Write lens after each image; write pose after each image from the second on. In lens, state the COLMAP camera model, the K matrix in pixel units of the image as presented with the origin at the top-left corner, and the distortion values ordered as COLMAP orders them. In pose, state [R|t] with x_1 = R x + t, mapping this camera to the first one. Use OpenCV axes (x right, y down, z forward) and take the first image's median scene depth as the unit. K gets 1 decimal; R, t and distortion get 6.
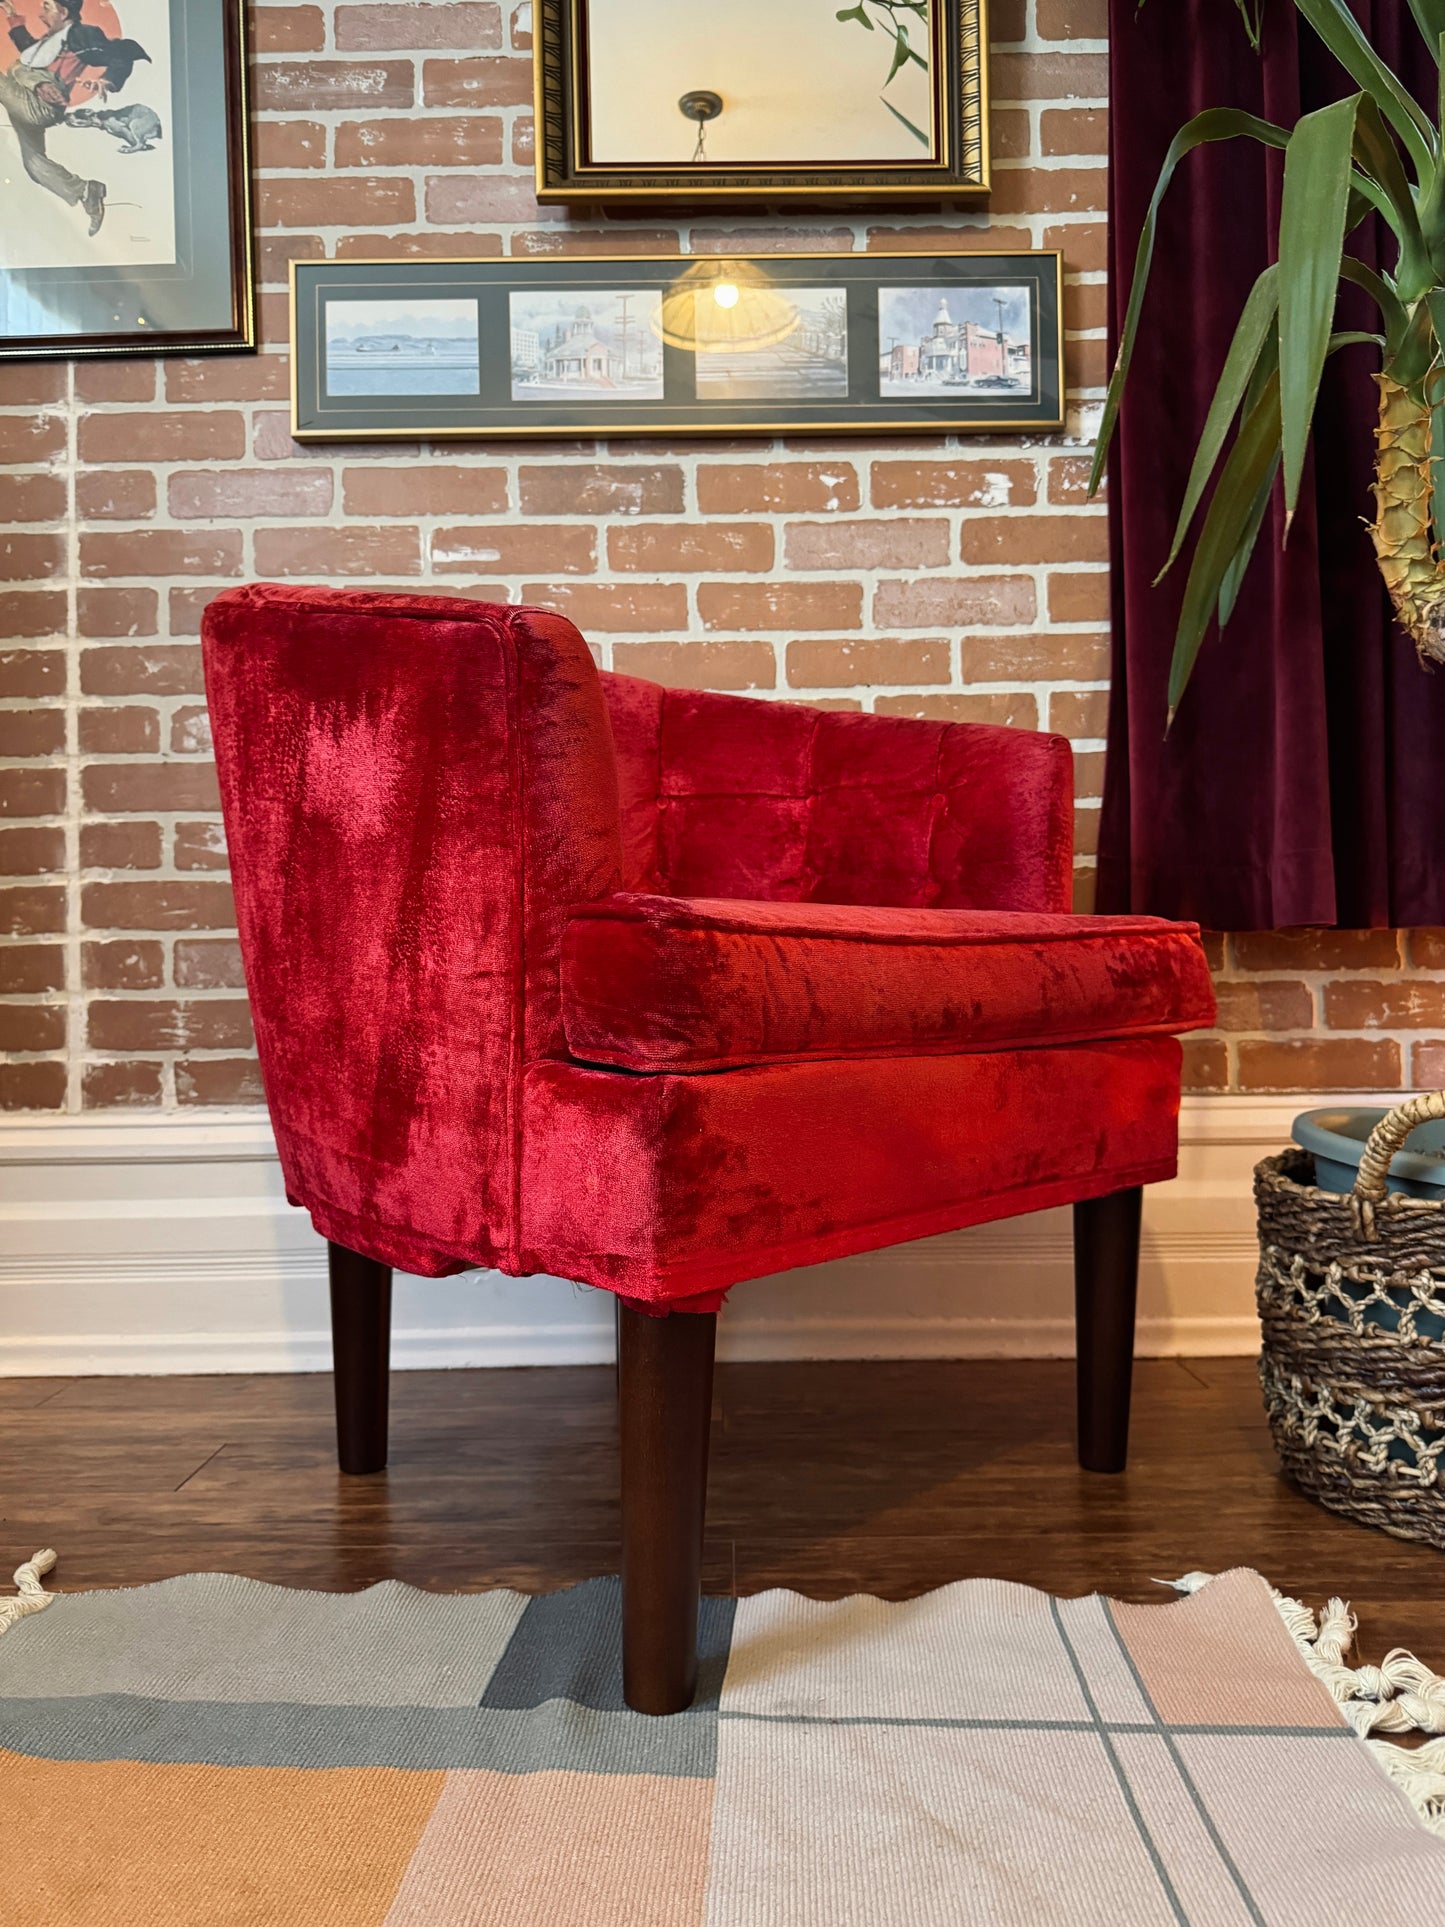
lens RADIAL K [[1355.6, 0, 719.6], [0, 1355.6, 962.5], [0, 0, 1]] dist [0.019475, -0.025742]
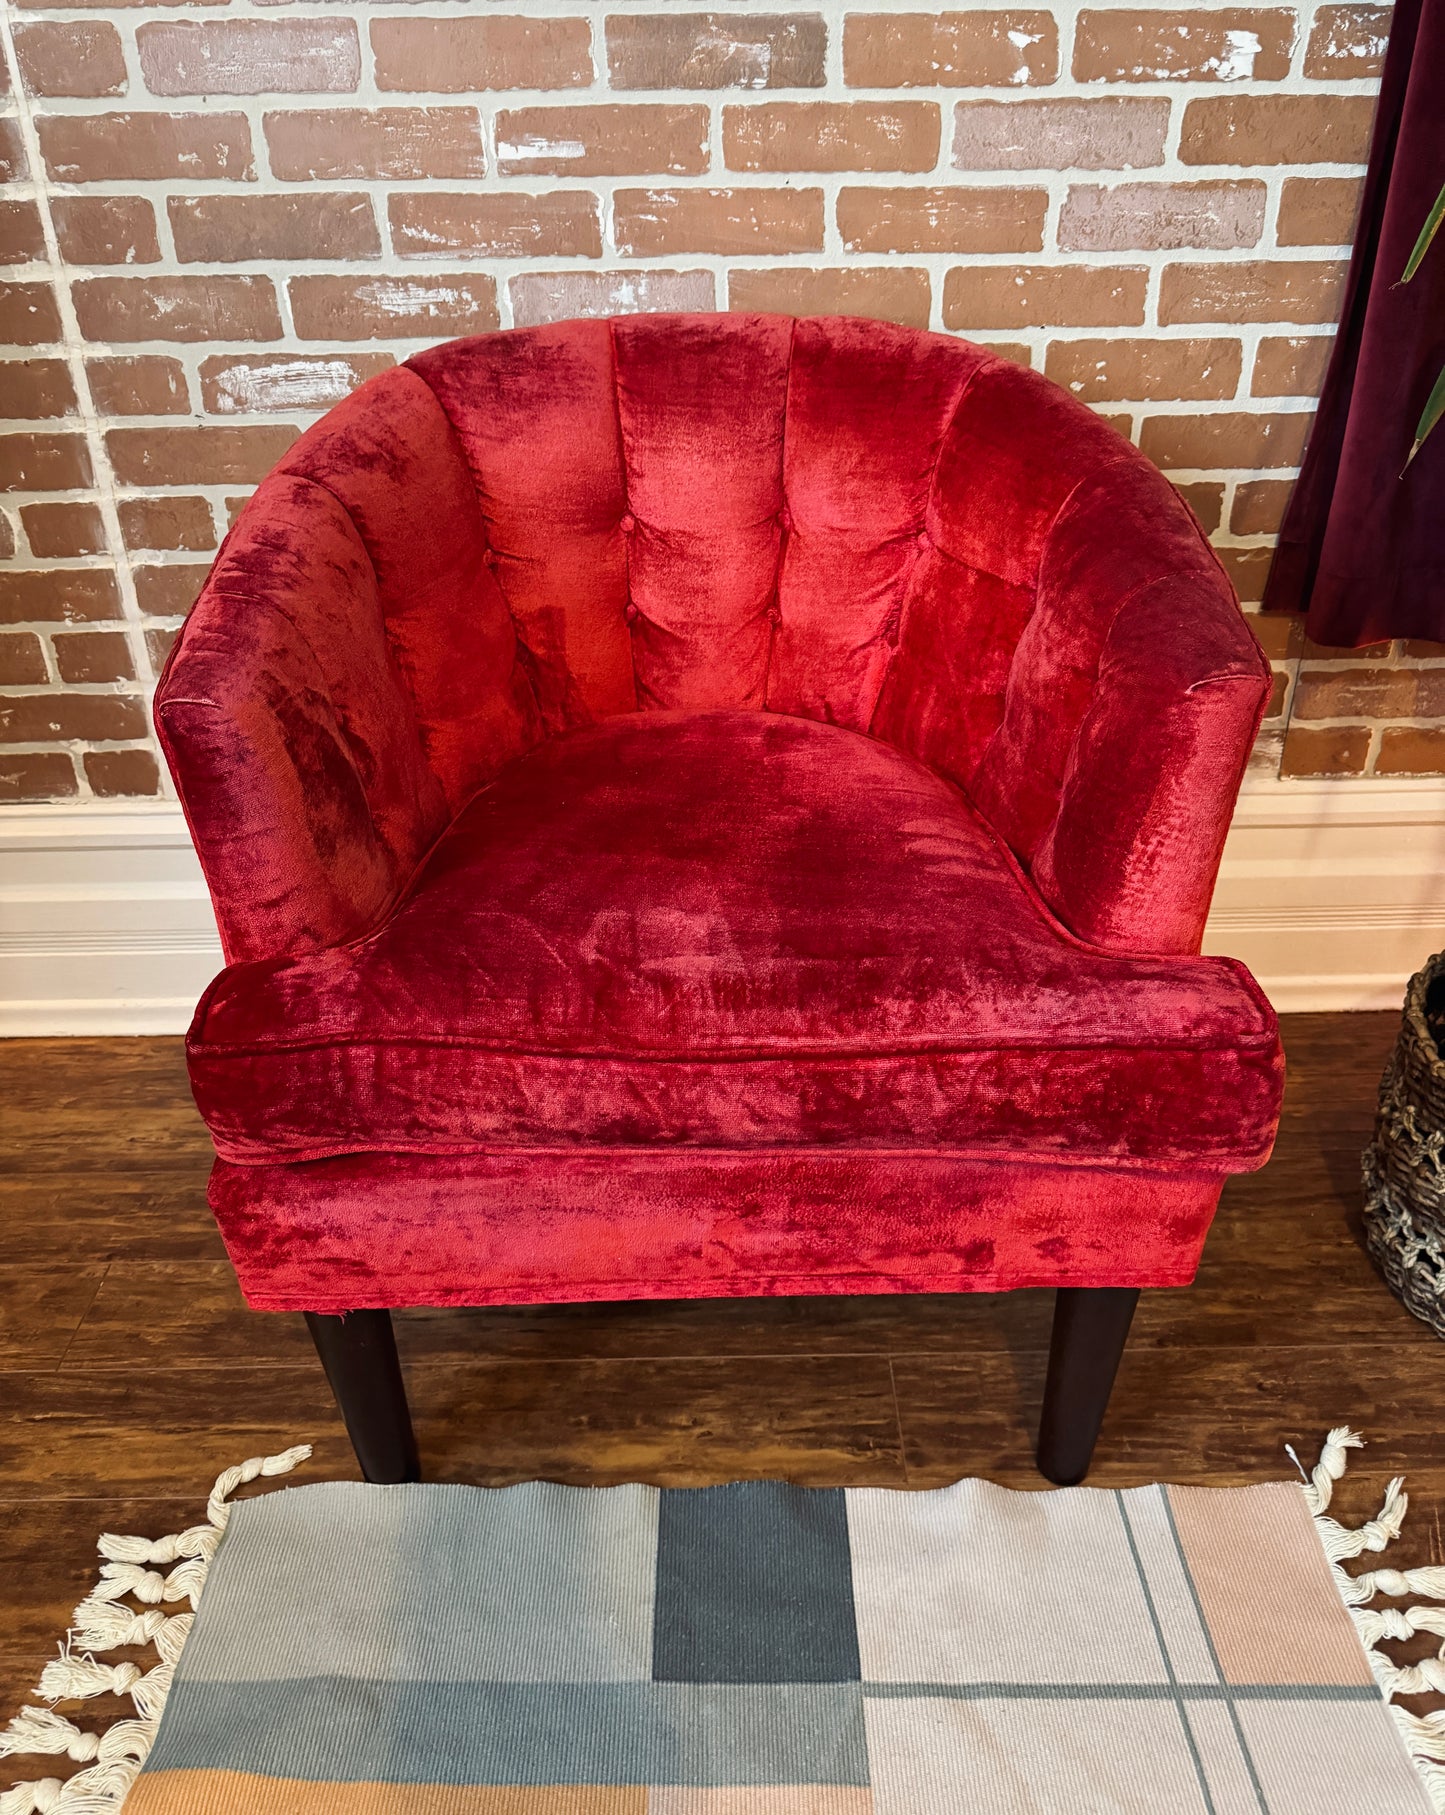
lens RADIAL K [[1342.7, 0, 721.0], [0, 1342.7, 838.1], [0, 0, 1]] dist [0.003588, -0.013354]
pose [[0.999957, -0.000190, 0.009305, -0.091545], [-0.004264, 0.879314, 0.476224, -0.319977], [-0.008272, -0.476243, 0.879275, 0.140737]]
